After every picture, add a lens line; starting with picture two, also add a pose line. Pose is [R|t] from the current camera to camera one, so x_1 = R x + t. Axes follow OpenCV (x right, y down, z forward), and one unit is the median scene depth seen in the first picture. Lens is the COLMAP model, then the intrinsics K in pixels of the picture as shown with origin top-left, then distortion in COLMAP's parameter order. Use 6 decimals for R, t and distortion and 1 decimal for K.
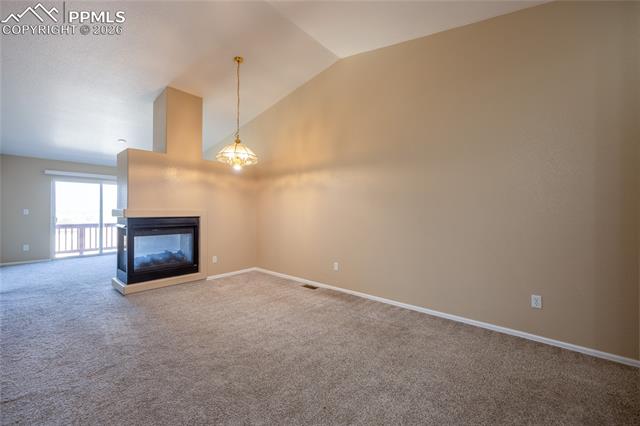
lens RADIAL K [[260.1, 0, 320.0], [0, 260.1, 213.0], [0, 0, 1]] dist [0.000425, 0.000075]
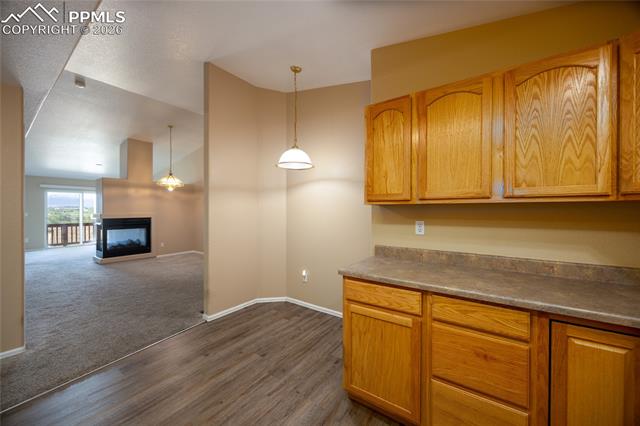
lens RADIAL K [[244.4, 0, 319.8], [0, 244.4, 211.4], [0, 0, 1]] dist [-0.000798, -0.000094]
pose [[0.996905, -0.007811, 0.078222, 0.482752], [0.007541, 0.999965, 0.003750, -0.023989], [-0.078249, -0.003148, 0.996929, -0.615670]]
